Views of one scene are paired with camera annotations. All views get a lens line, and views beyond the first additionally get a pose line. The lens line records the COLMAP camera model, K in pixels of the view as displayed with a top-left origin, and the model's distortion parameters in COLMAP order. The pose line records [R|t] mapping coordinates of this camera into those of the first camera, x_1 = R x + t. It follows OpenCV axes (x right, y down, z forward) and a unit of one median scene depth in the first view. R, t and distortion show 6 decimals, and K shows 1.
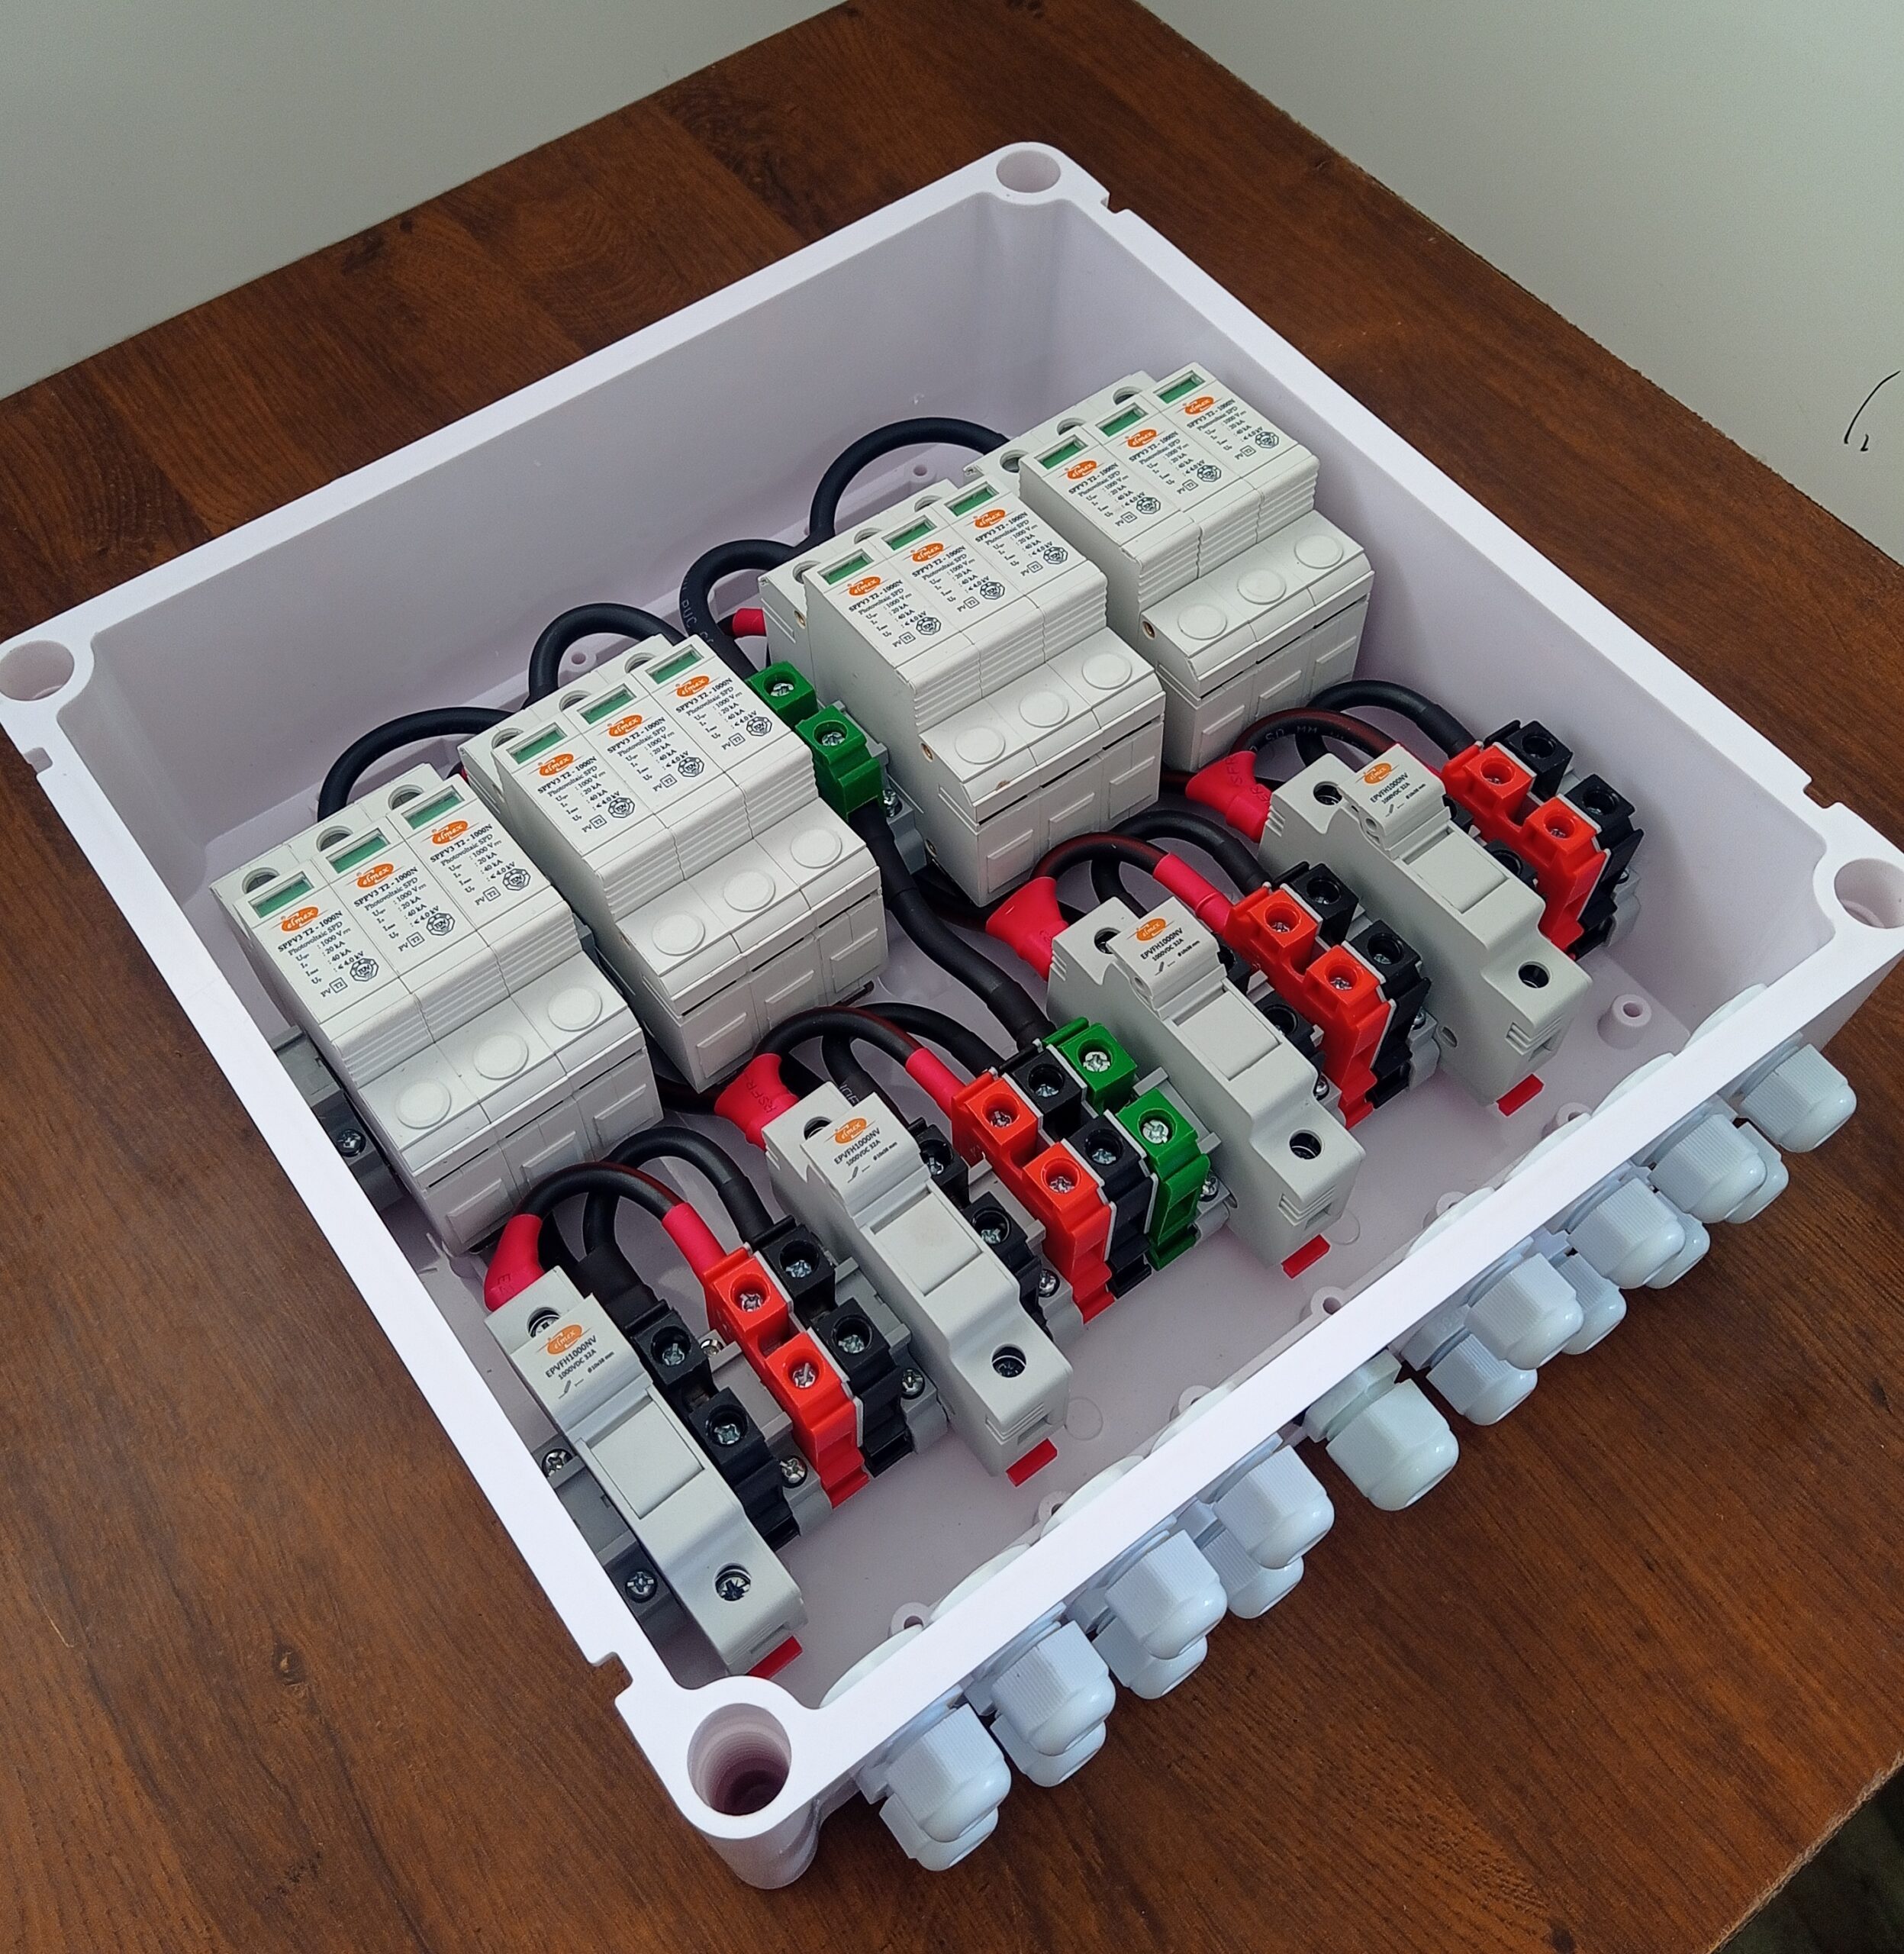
lens RADIAL K [[1841.0, 0, 879.1], [0, 1841.0, 971.9], [0, 0, 1]] dist [0.091180, -0.169594]
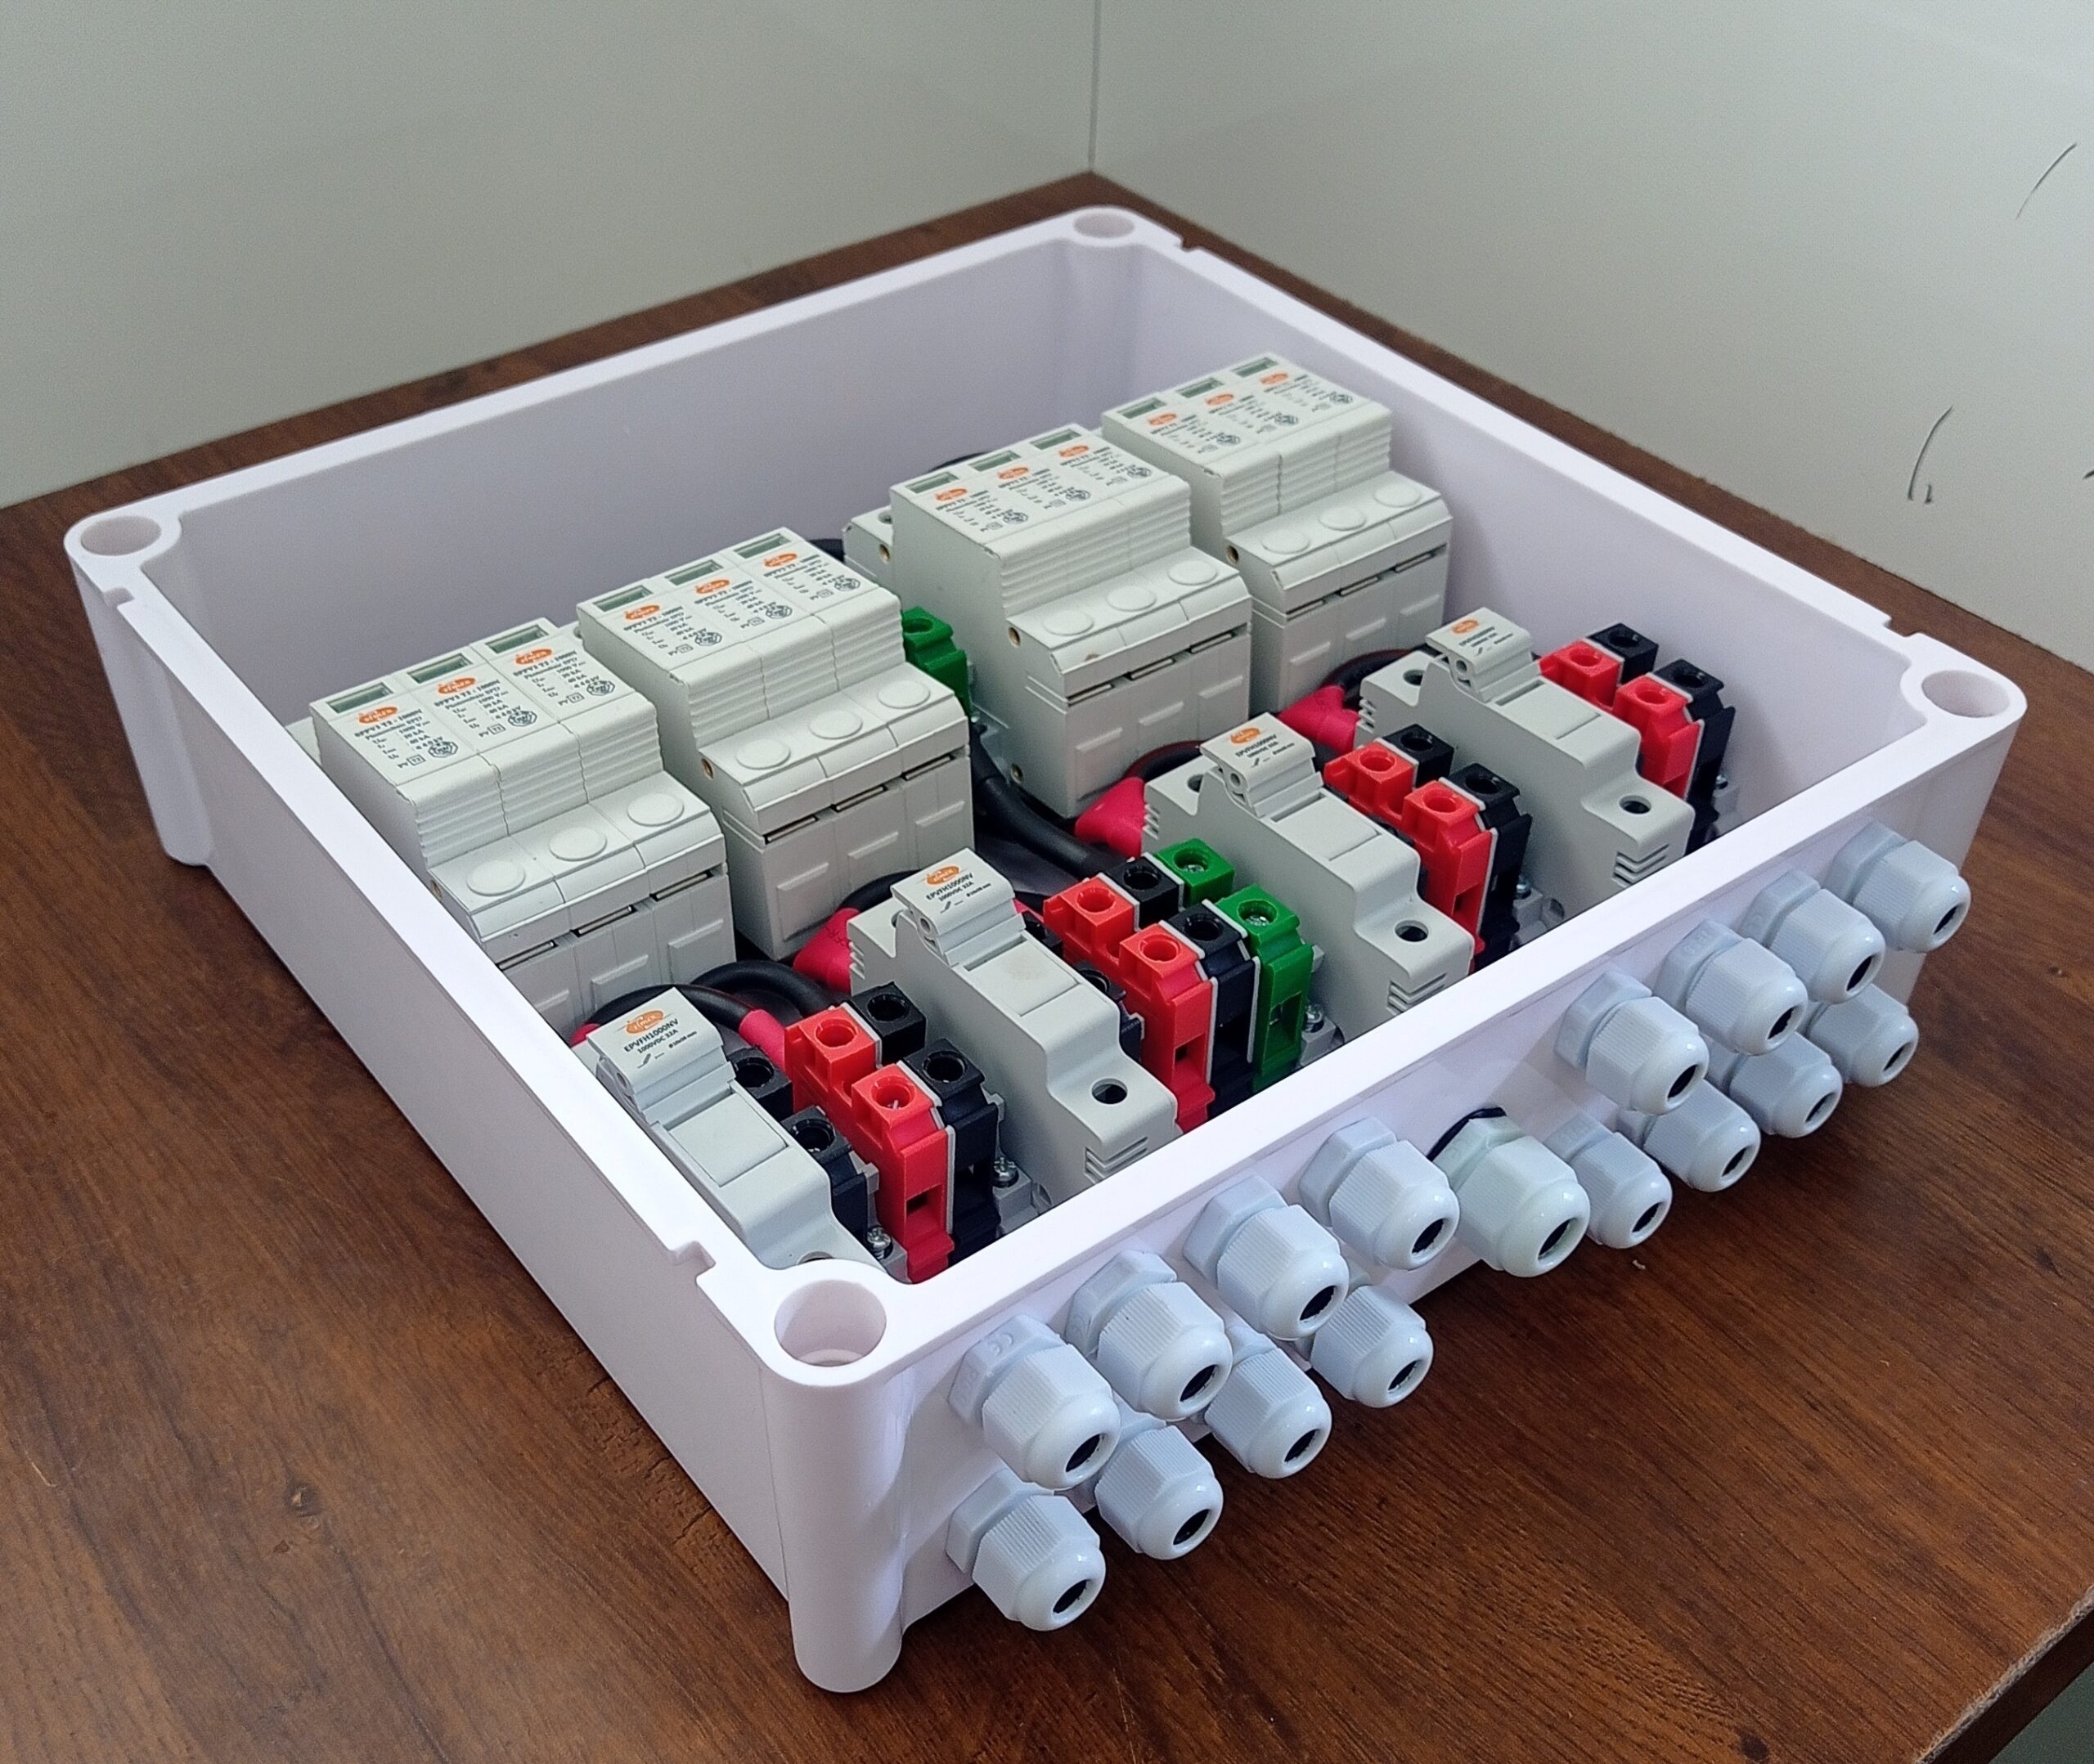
lens RADIAL K [[2138.0, 0, 972.5], [0, 2138.0, 1081.7], [0, 0, 1]] dist [0.070128, -0.120565]
pose [[0.999702, 0.007507, 0.023230, -0.023321], [-0.000947, 0.962755, -0.270375, 0.457403], [-0.024395, 0.270272, 0.962475, -0.048026]]
